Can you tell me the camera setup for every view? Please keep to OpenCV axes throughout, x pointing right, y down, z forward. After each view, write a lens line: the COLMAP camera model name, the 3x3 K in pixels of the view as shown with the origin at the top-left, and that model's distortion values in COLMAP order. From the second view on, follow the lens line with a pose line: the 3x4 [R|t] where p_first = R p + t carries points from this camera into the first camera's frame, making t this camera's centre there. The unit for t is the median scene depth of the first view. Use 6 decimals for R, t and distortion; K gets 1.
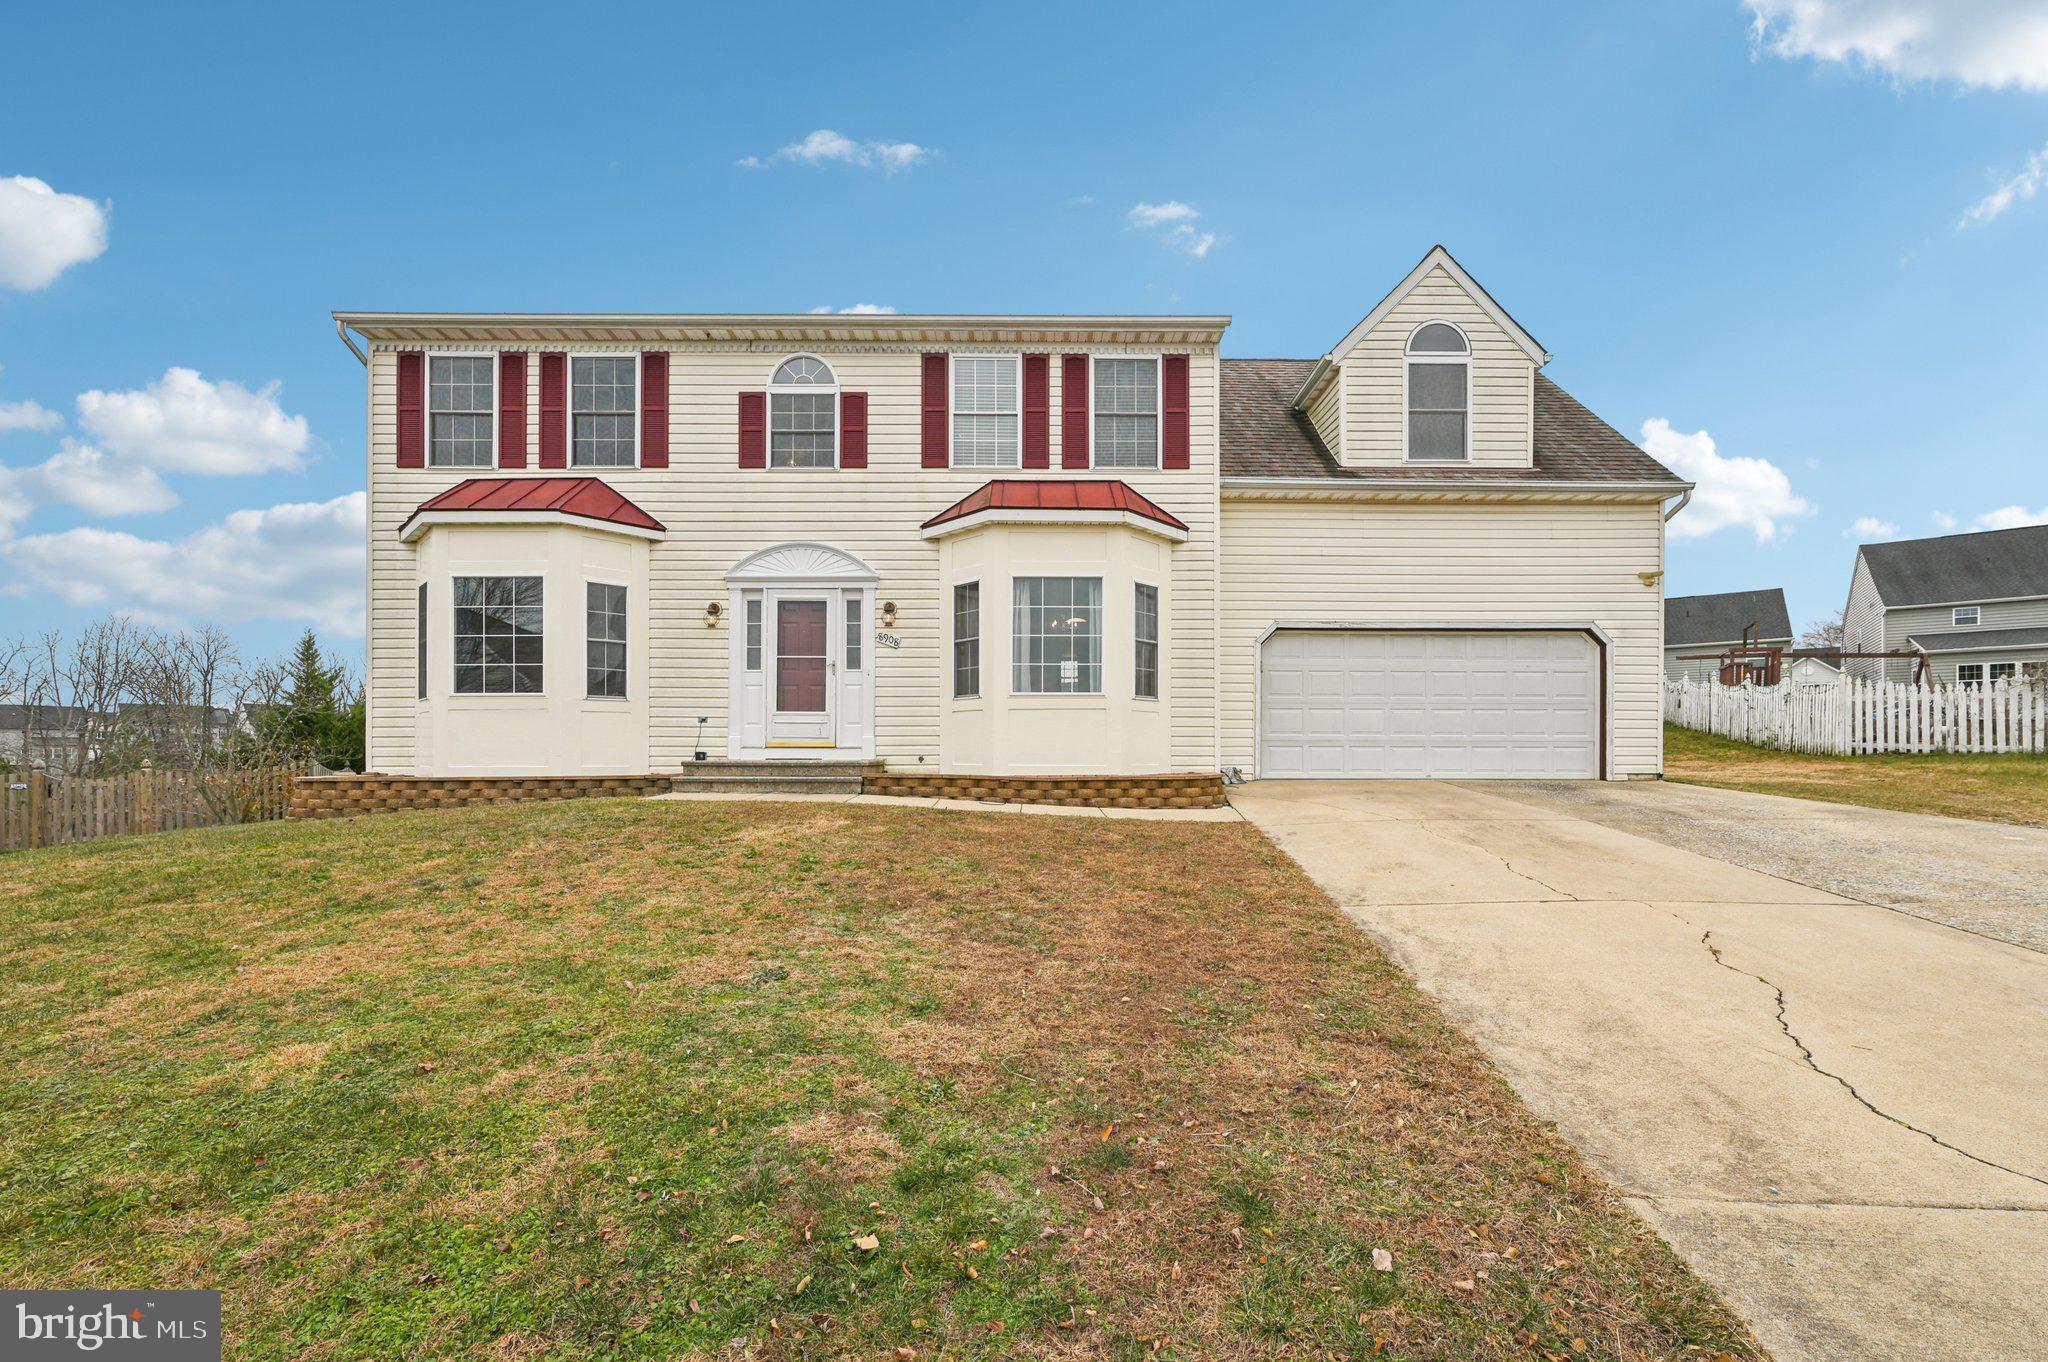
lens RADIAL K [[800.3, 0, 1042.2], [0, 800.3, 739.5], [0, 0, 1]] dist [-0.000962, -0.000214]
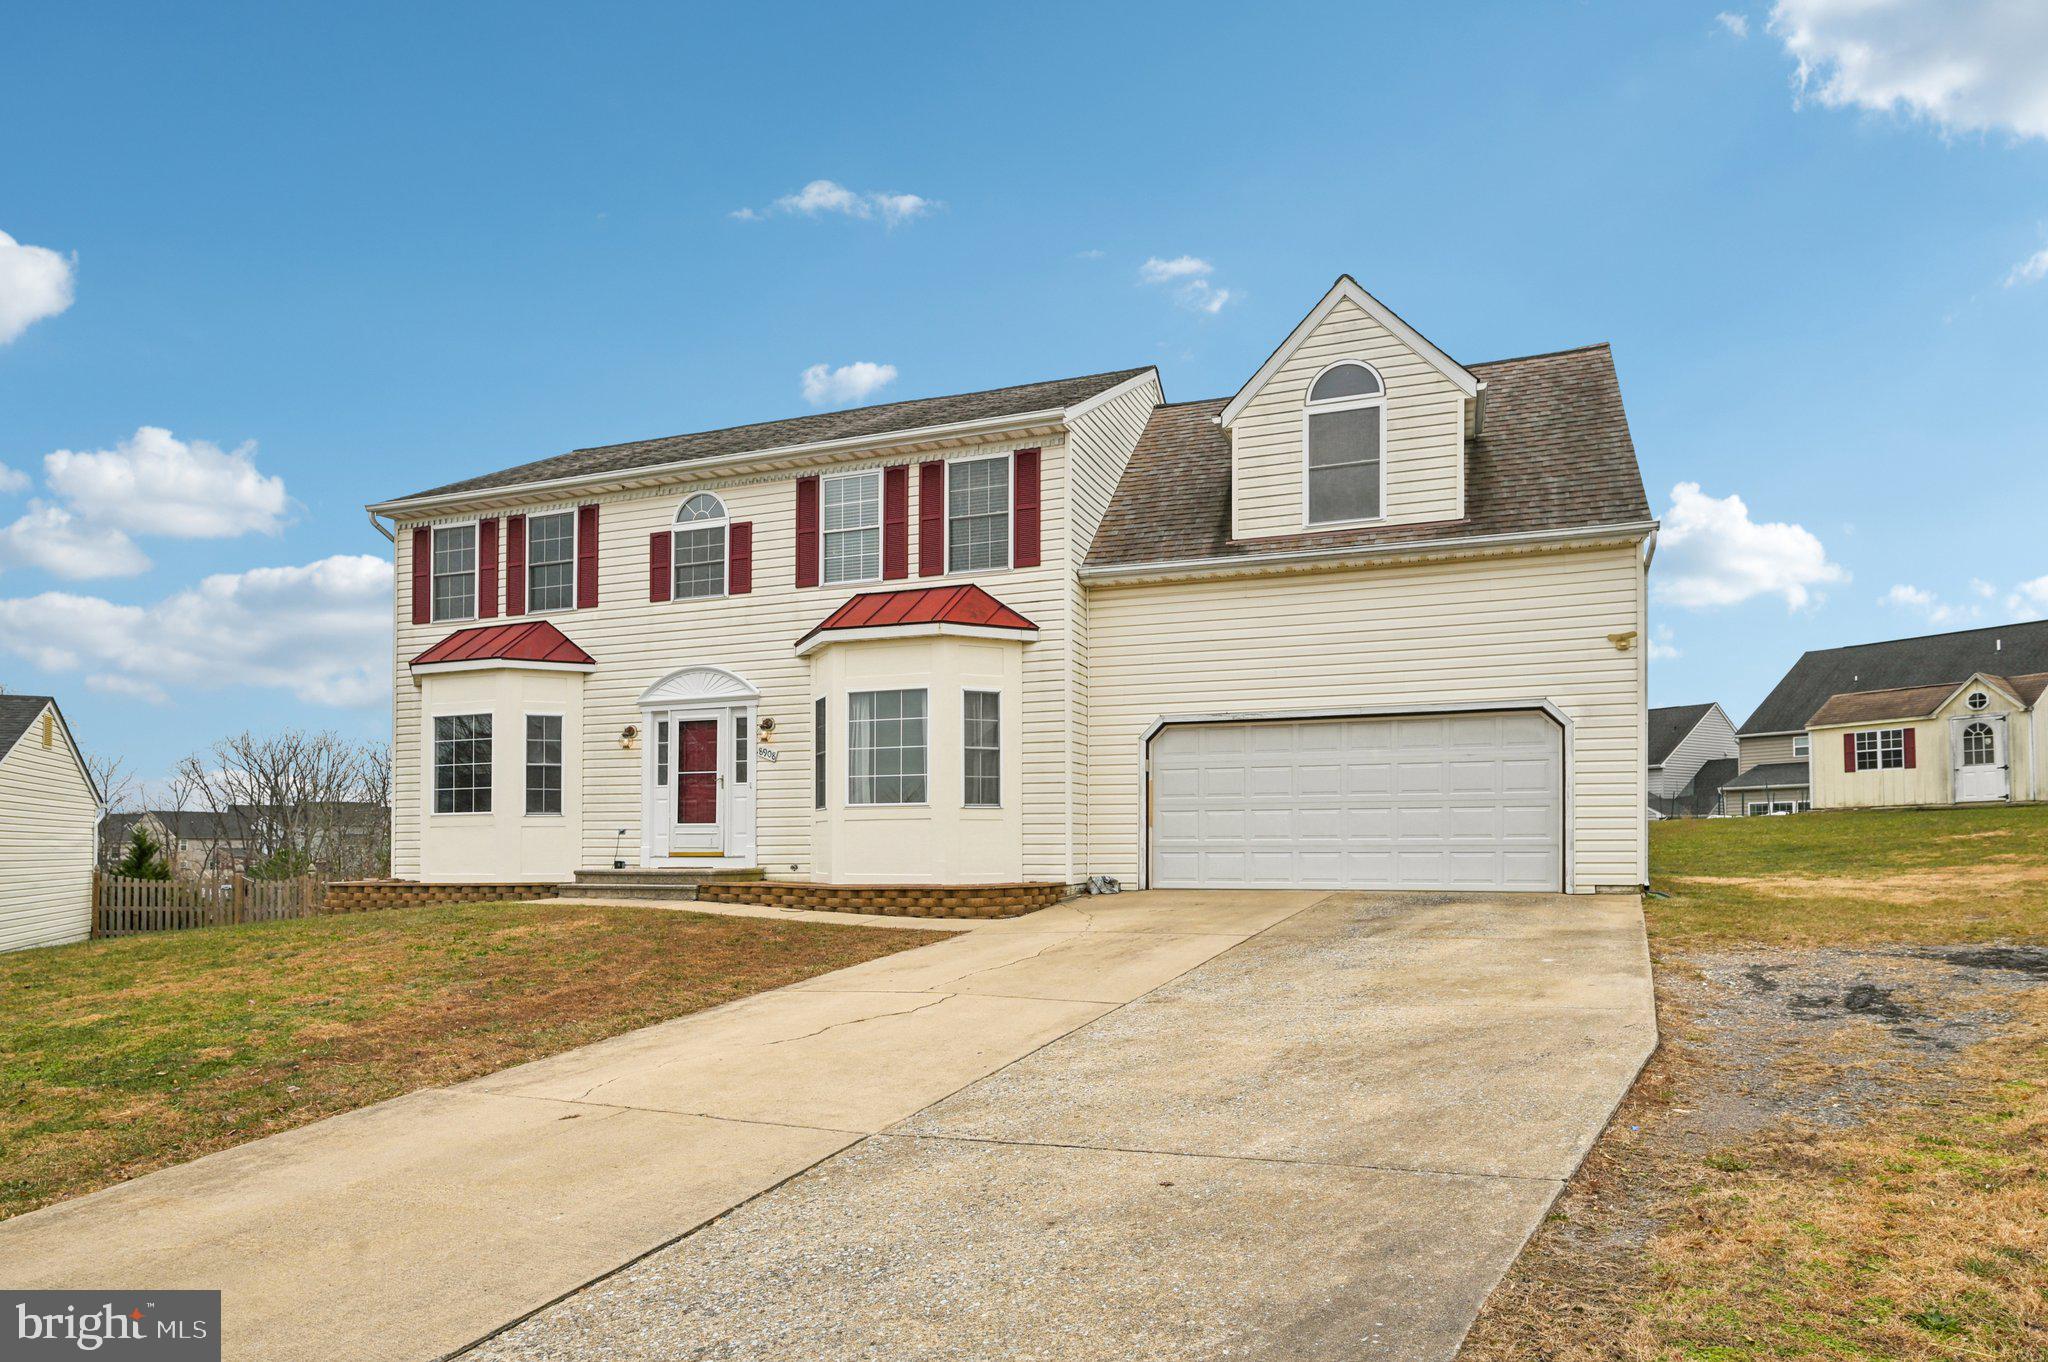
lens RADIAL K [[1132.1, 0, 1037.9], [0, 1132.1, 794.4], [0, 0, 1]] dist [0.001028, 0.000371]
pose [[0.942082, -0.021101, -0.334717, 0.634217], [0.010918, 0.999419, -0.032275, -0.019923], [0.335204, 0.026751, 0.941766, -0.276066]]
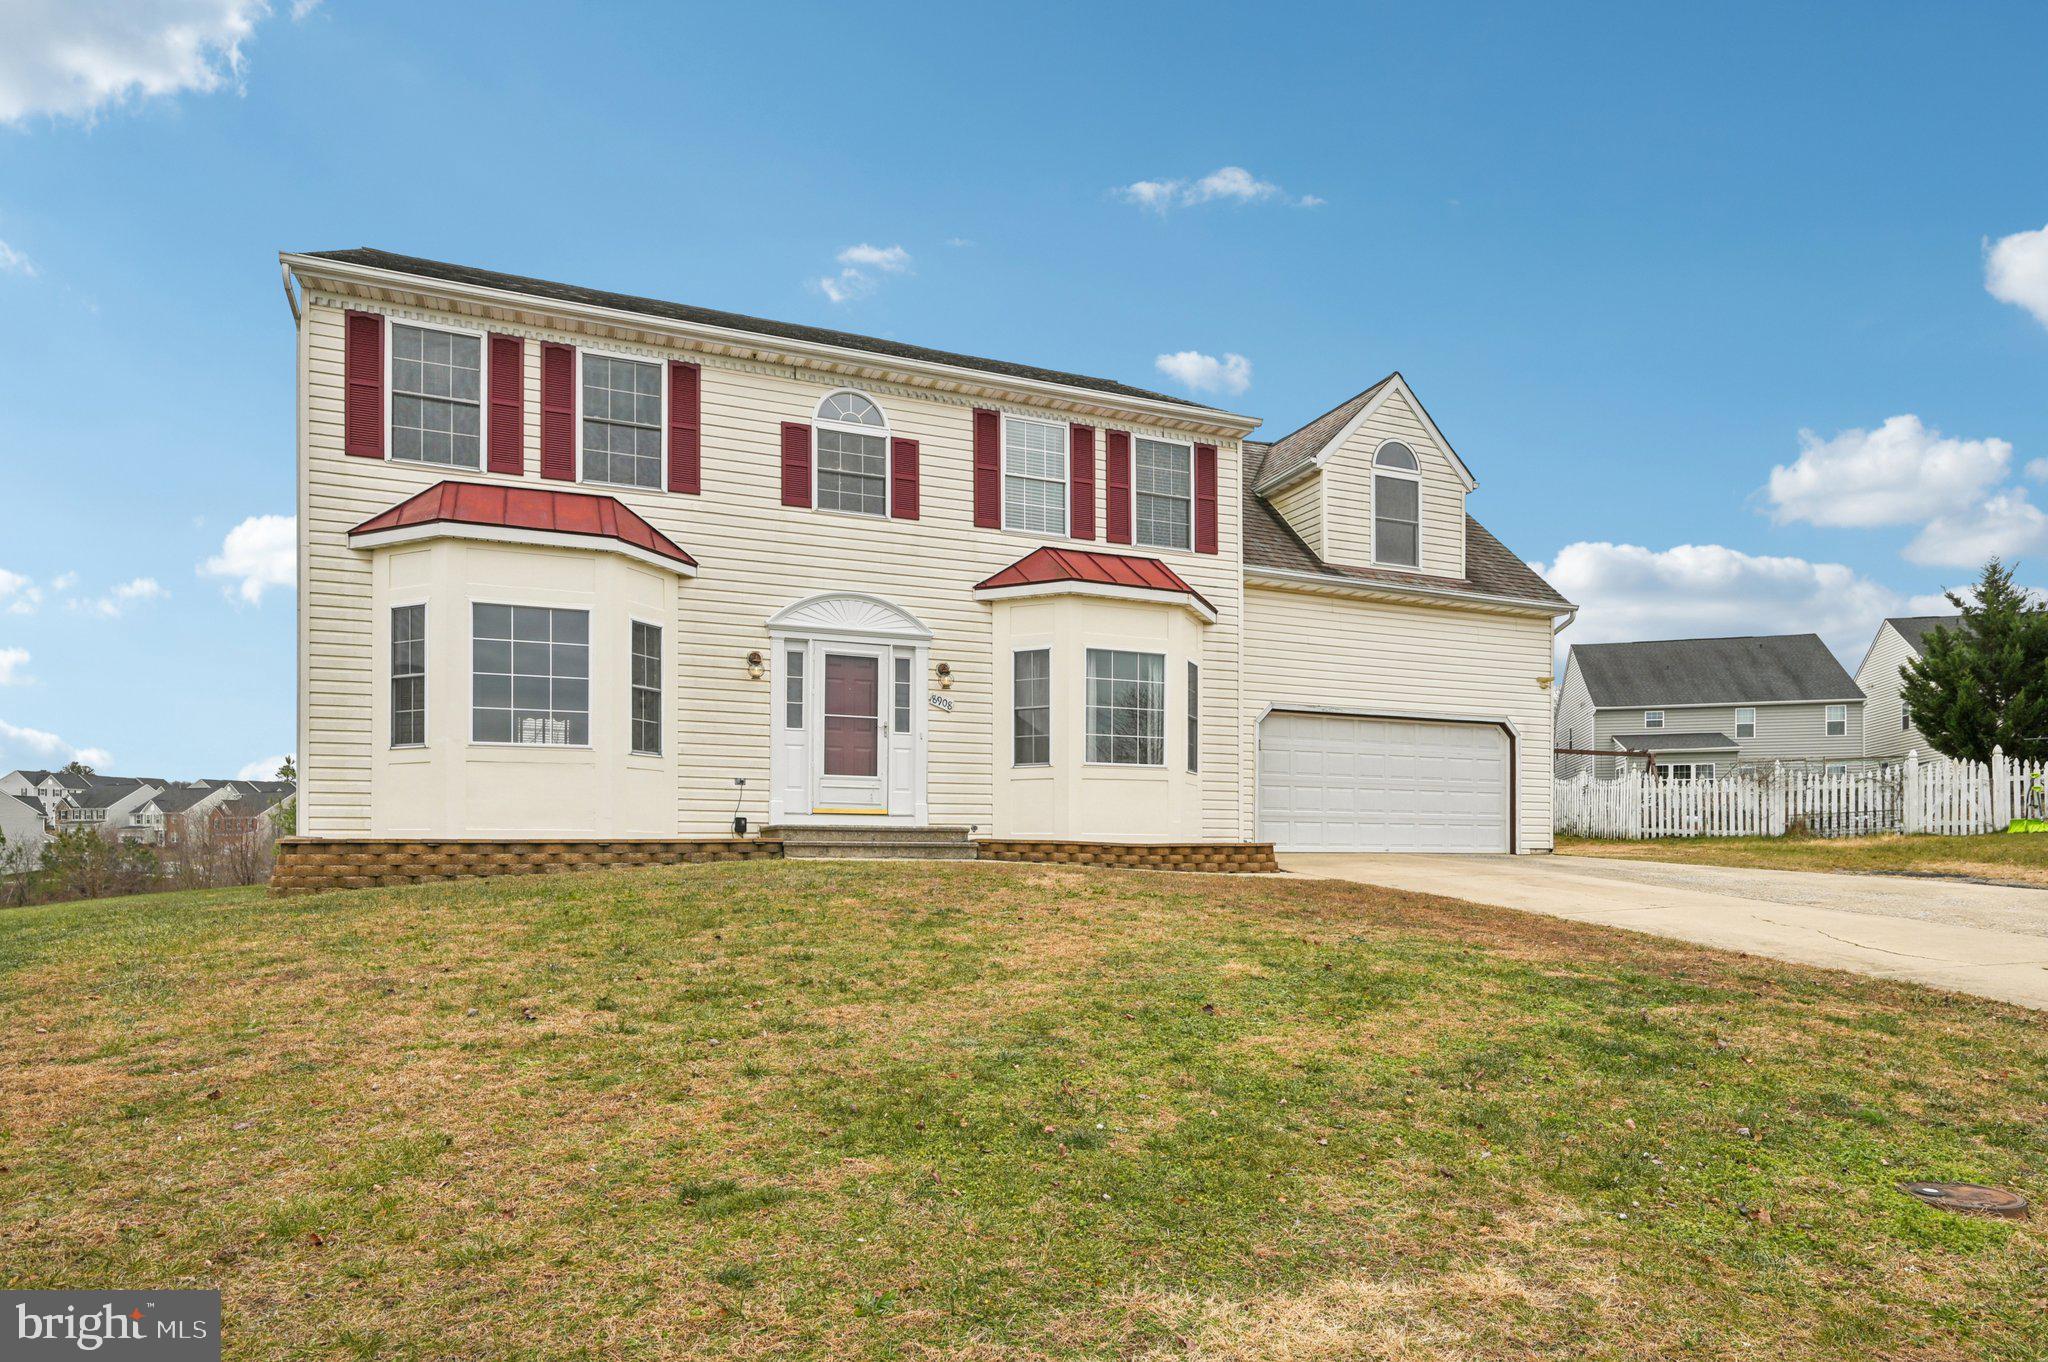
lens RADIAL K [[1071.5, 0, 1039.9], [0, 1071.5, 820.9], [0, 0, 1]] dist [-0.000681, -0.000304]
pose [[0.937303, 0.012396, 0.348295, -0.521776], [-0.007963, 0.999868, -0.014157, 0.032897], [-0.348424, 0.010495, 0.937278, -0.233419]]
